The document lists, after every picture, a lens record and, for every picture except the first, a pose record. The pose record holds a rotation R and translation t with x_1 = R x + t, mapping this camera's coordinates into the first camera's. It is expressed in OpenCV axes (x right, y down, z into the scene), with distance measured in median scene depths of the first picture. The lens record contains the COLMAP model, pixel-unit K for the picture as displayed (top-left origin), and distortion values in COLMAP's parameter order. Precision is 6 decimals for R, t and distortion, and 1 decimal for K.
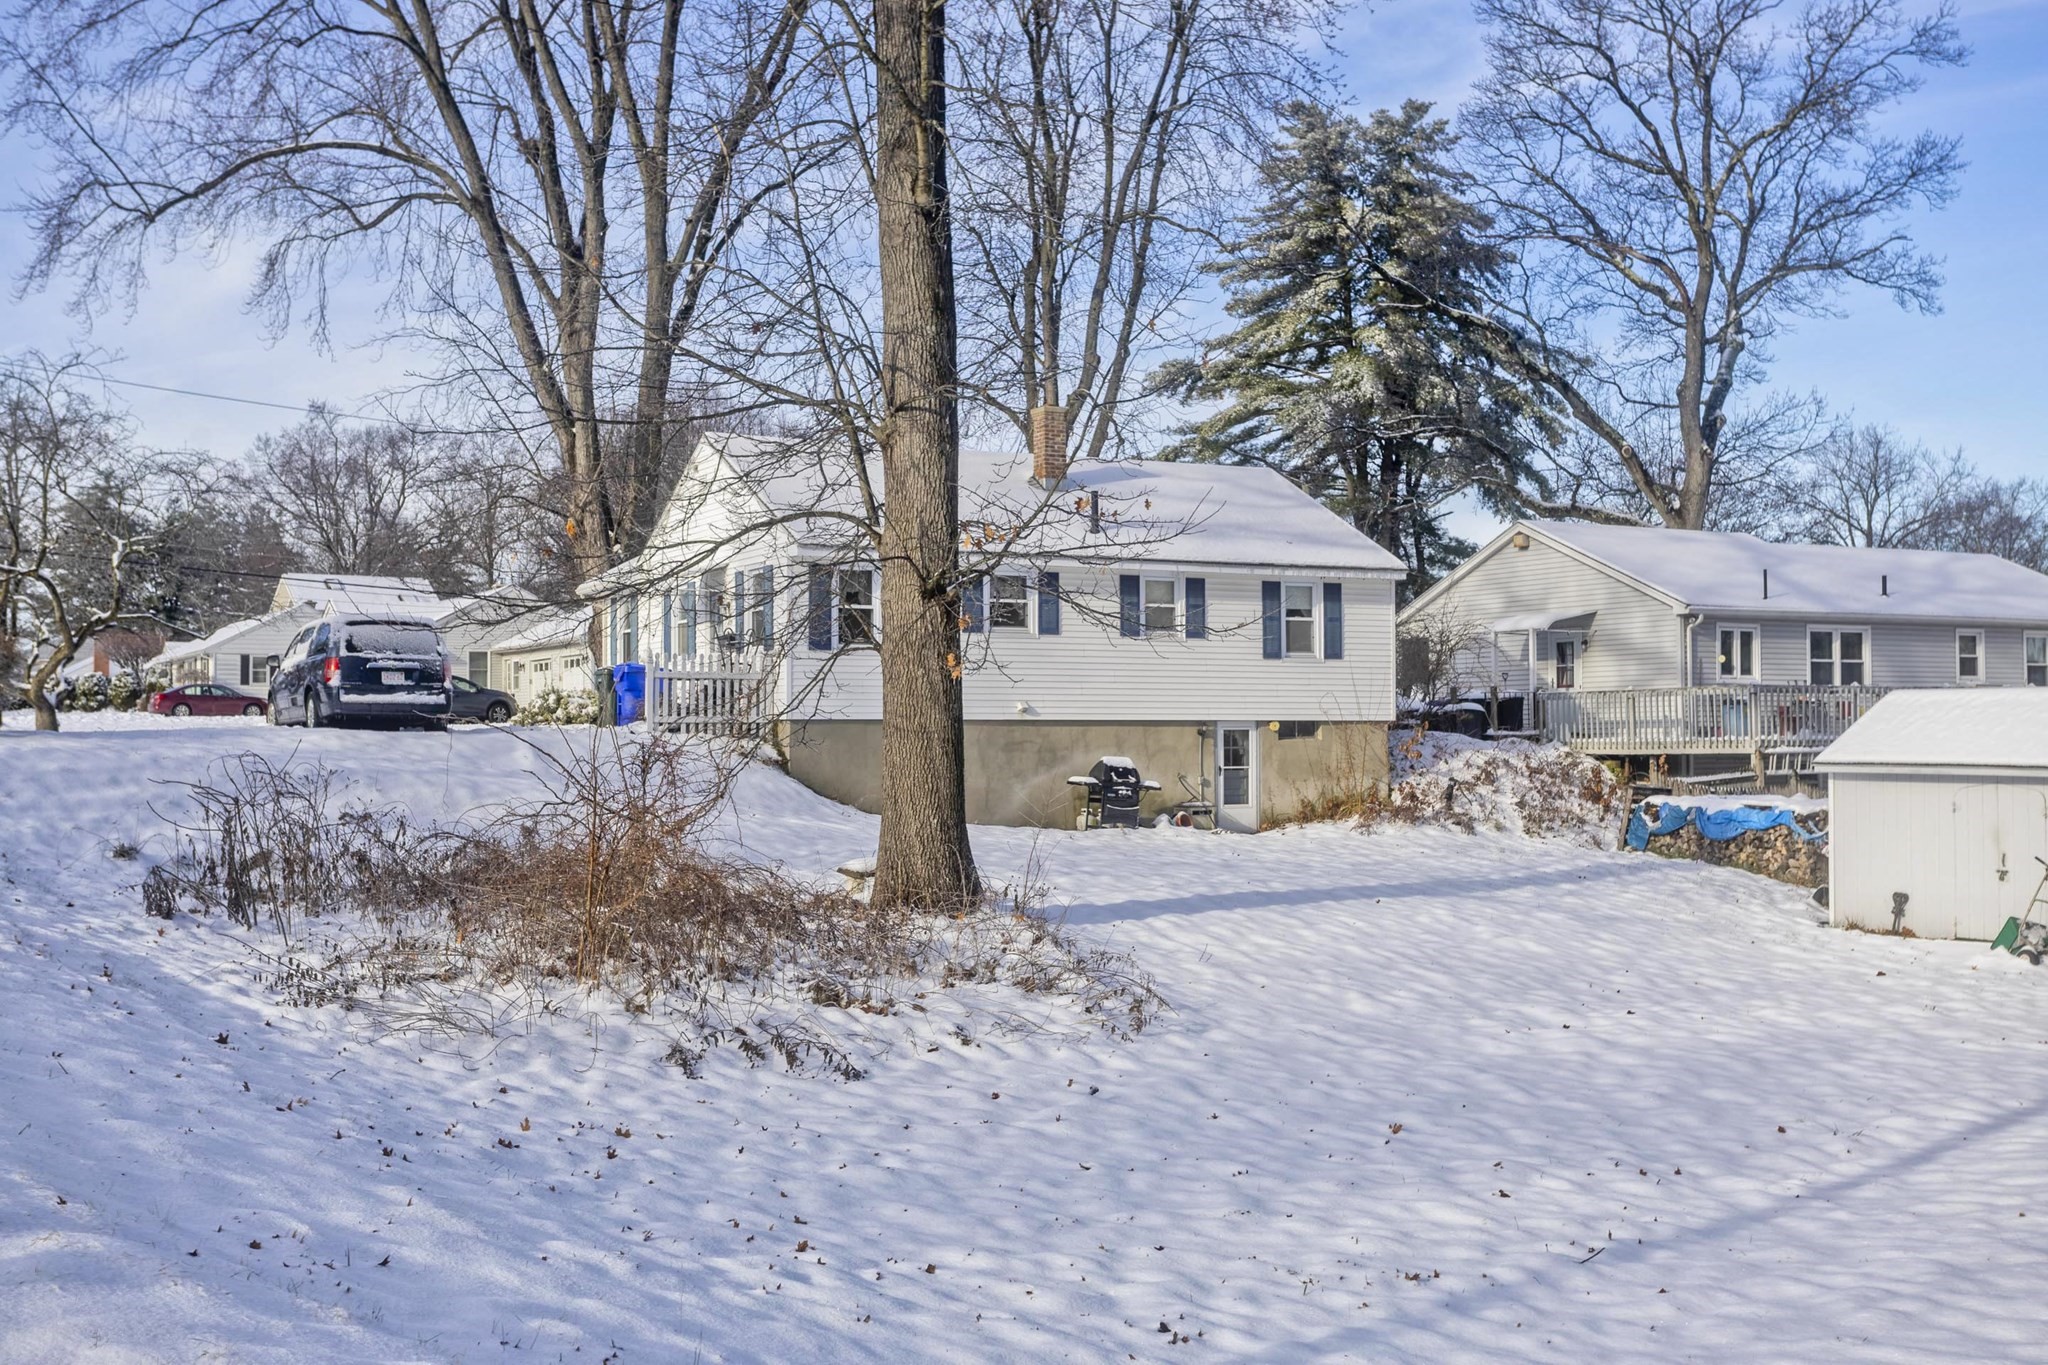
lens RADIAL K [[2293.6, 0, 1024.0], [0, 2293.6, 682.5], [0, 0, 1]] dist [0.006869, 0.027564]
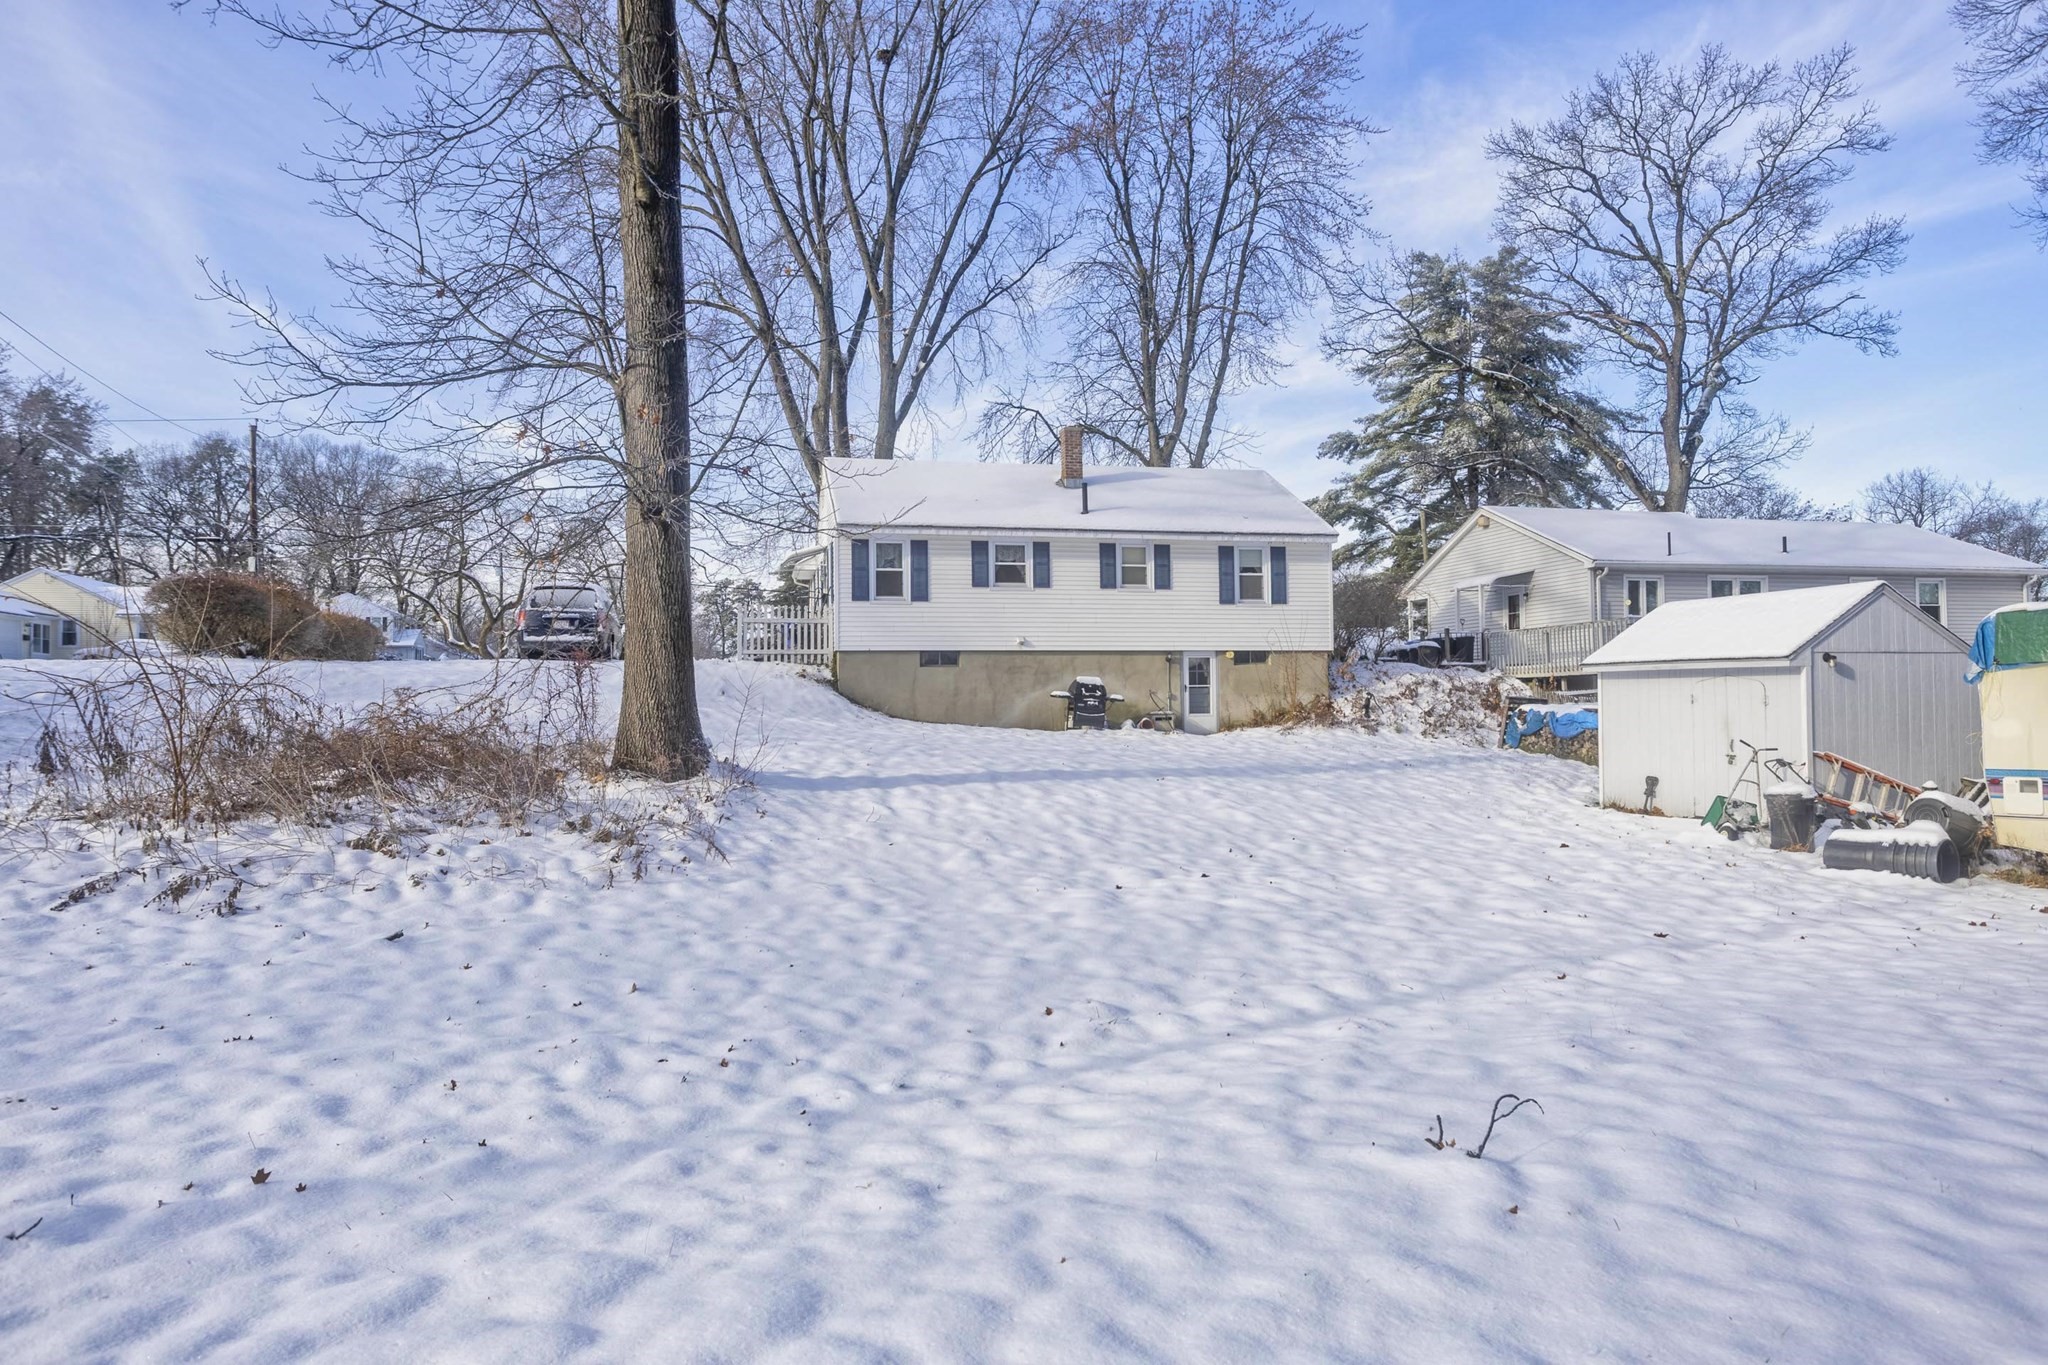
lens RADIAL K [[1348.2, 0, 1025.6], [0, 1348.2, 654.0], [0, 0, 1]] dist [0.007918, 0.005755]
pose [[0.966929, -0.016562, -0.254506, 0.191884], [0.013480, 0.999813, -0.013847, 0.027561], [0.254688, 0.009958, 0.966972, 0.210361]]
